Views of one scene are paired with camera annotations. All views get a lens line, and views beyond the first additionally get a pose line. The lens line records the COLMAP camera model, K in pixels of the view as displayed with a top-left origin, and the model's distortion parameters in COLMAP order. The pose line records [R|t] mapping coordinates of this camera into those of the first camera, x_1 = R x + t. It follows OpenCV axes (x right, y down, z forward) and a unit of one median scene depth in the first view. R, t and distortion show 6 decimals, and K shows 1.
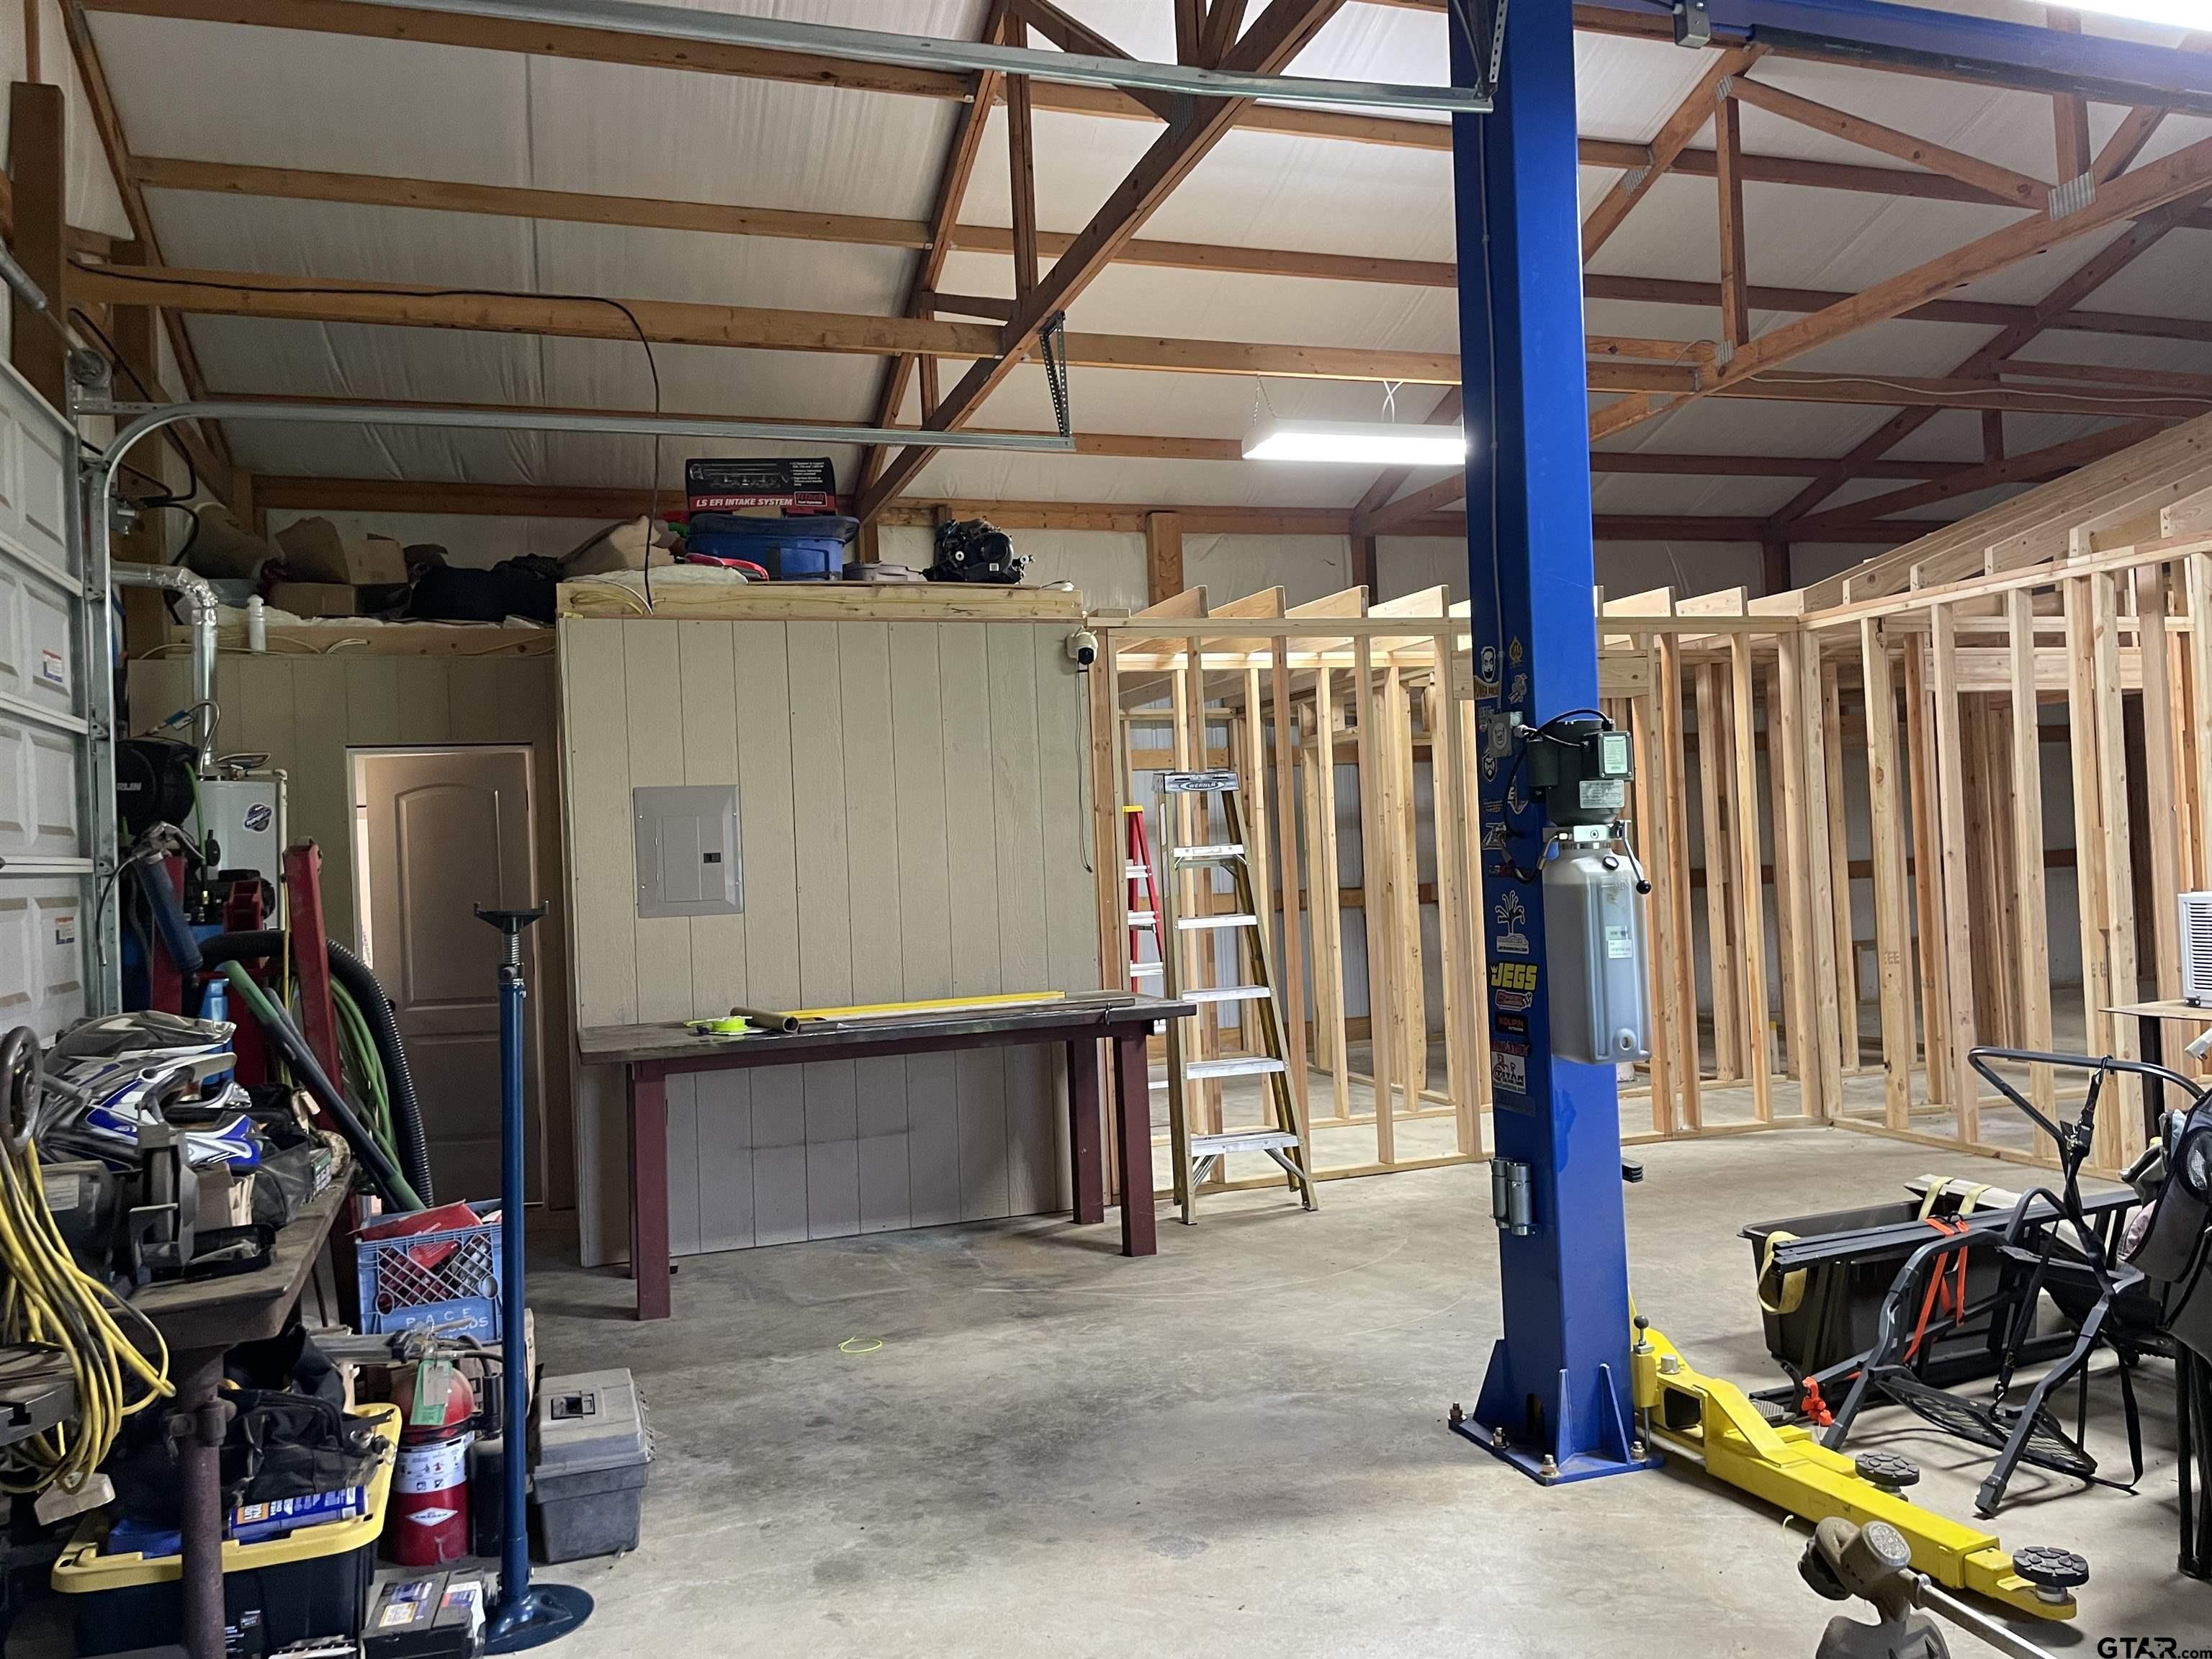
lens RADIAL K [[1665.7, 0, 1105.4], [0, 1665.7, 828.4], [0, 0, 1]] dist [0.042250, -0.002685]
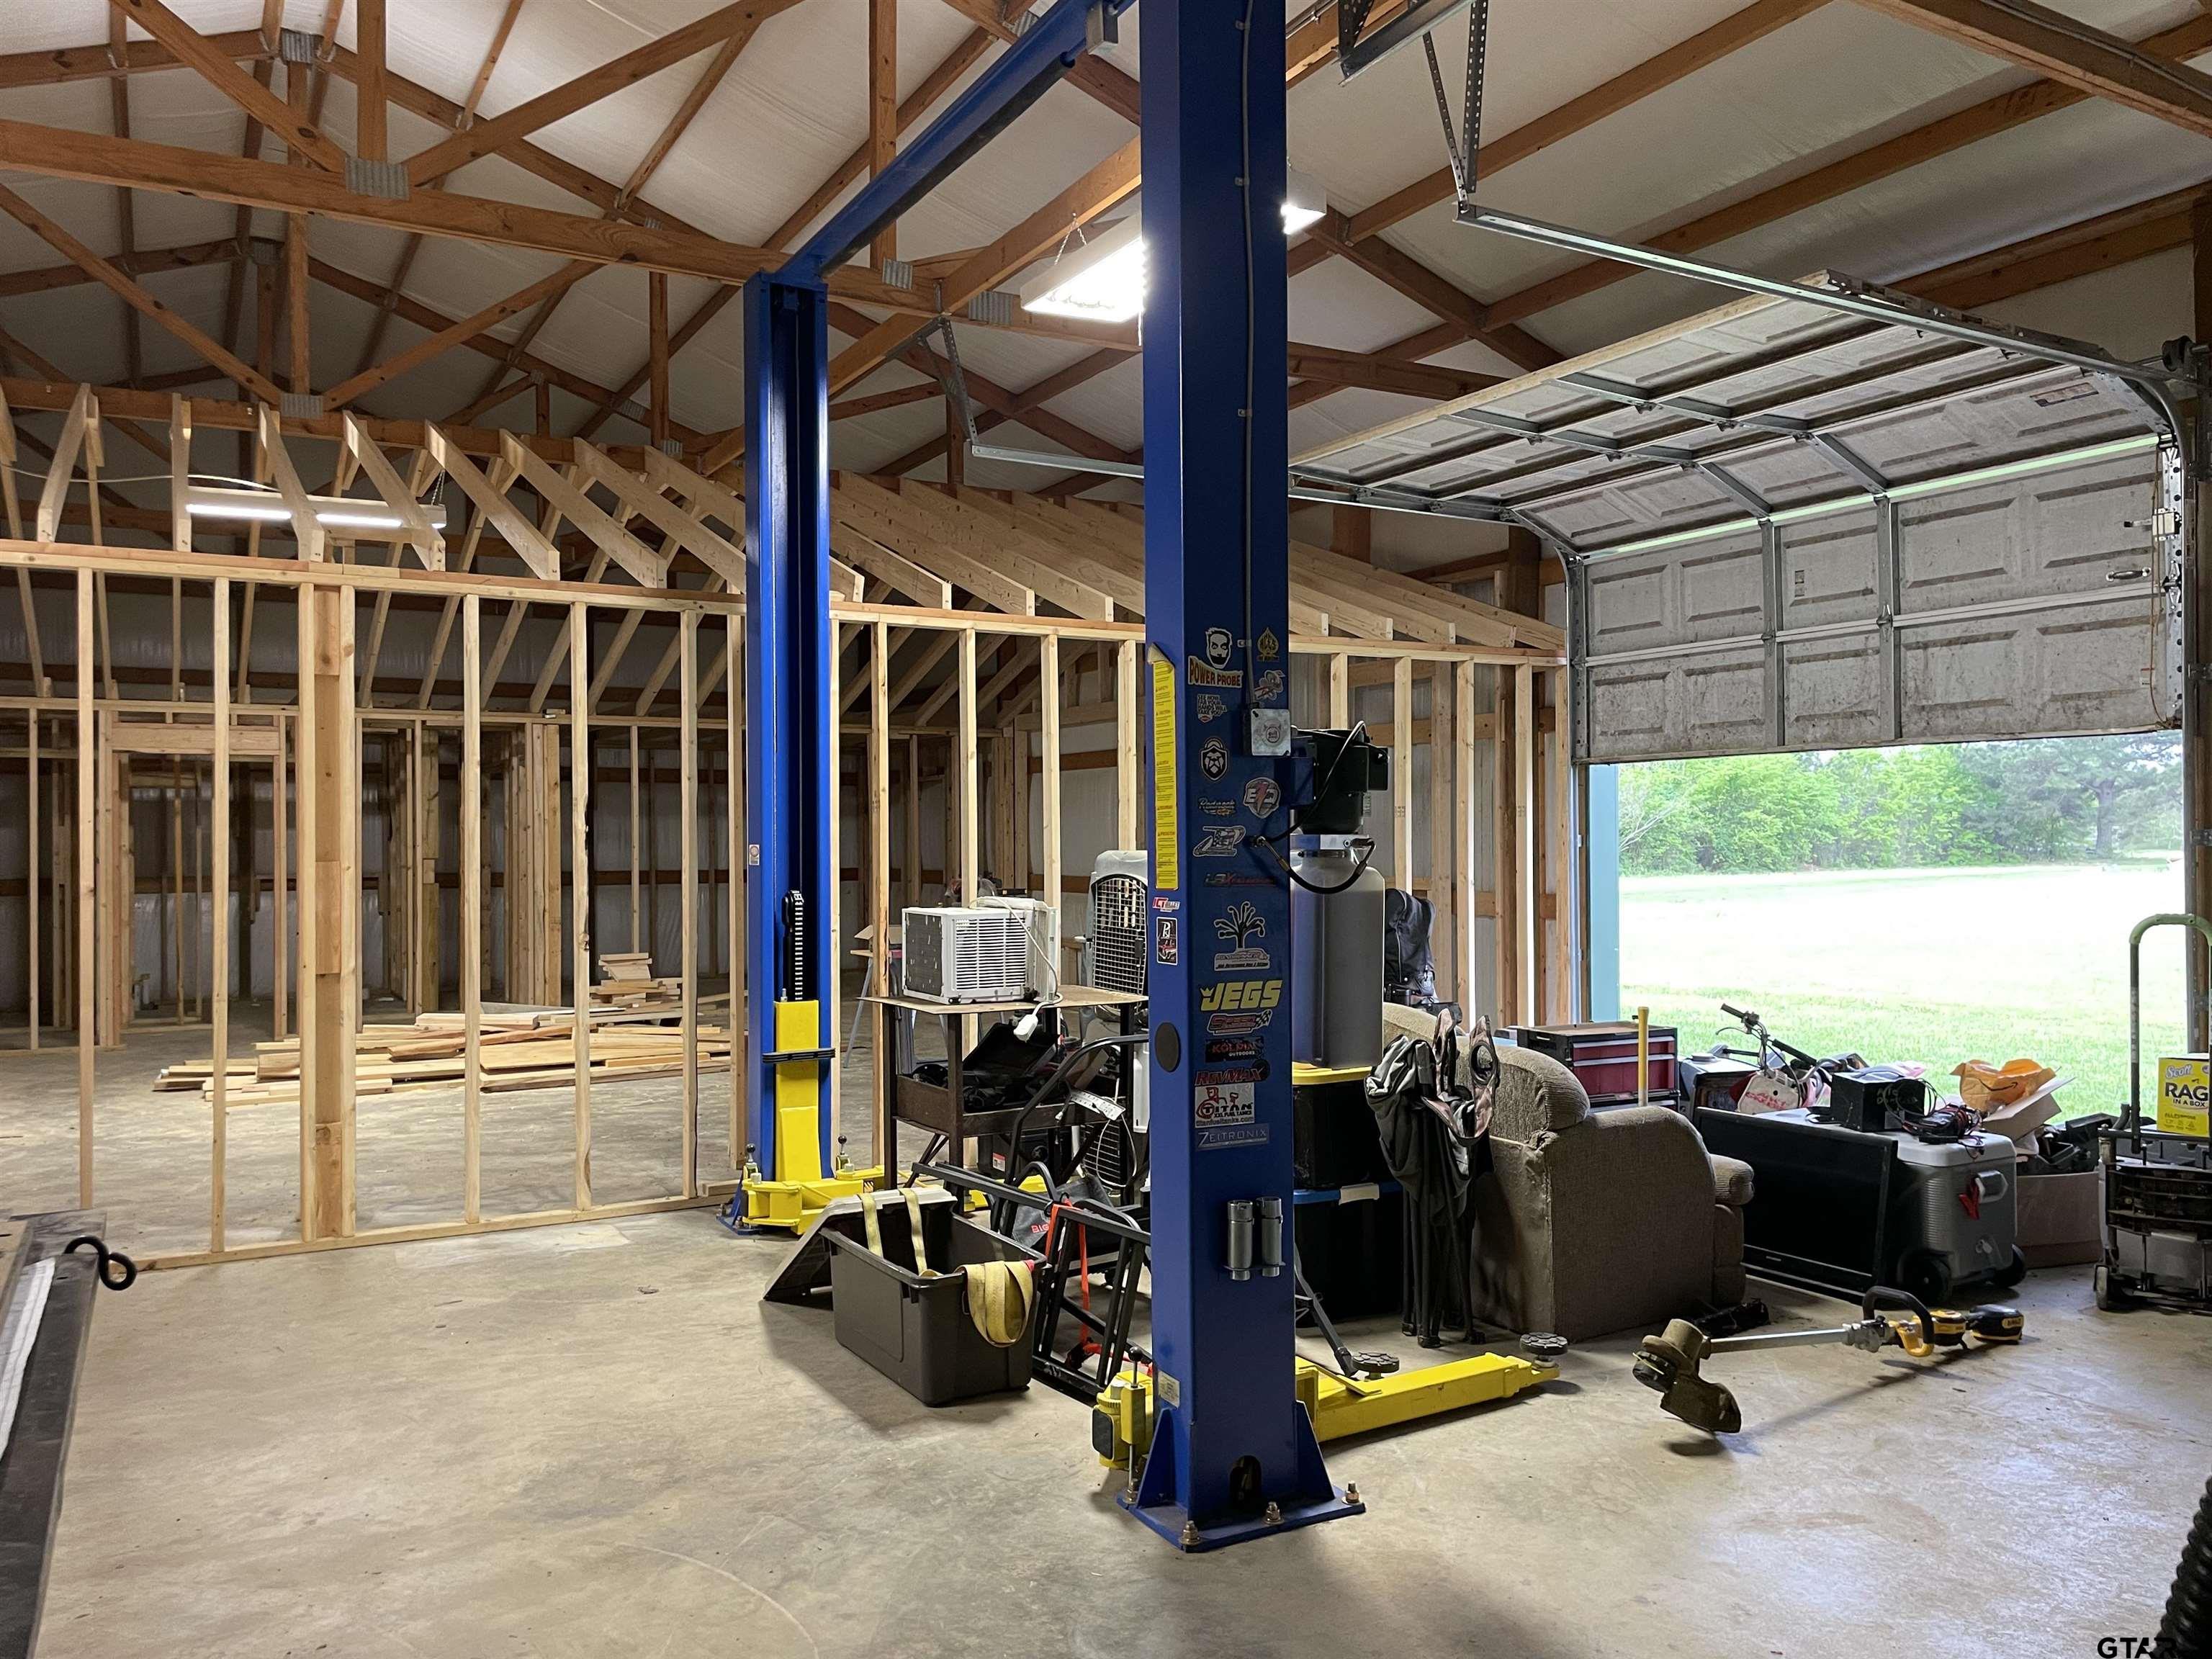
lens RADIAL K [[1665.7, 0, 1108.7], [0, 1665.7, 828.8], [0, 0, 1]] dist [0.042250, -0.002685]
pose [[-0.181414, 0.051781, 0.982043, -0.634776], [-0.002594, 0.998584, -0.053132, 0.045765], [-0.983403, -0.012186, -0.181023, 1.230102]]
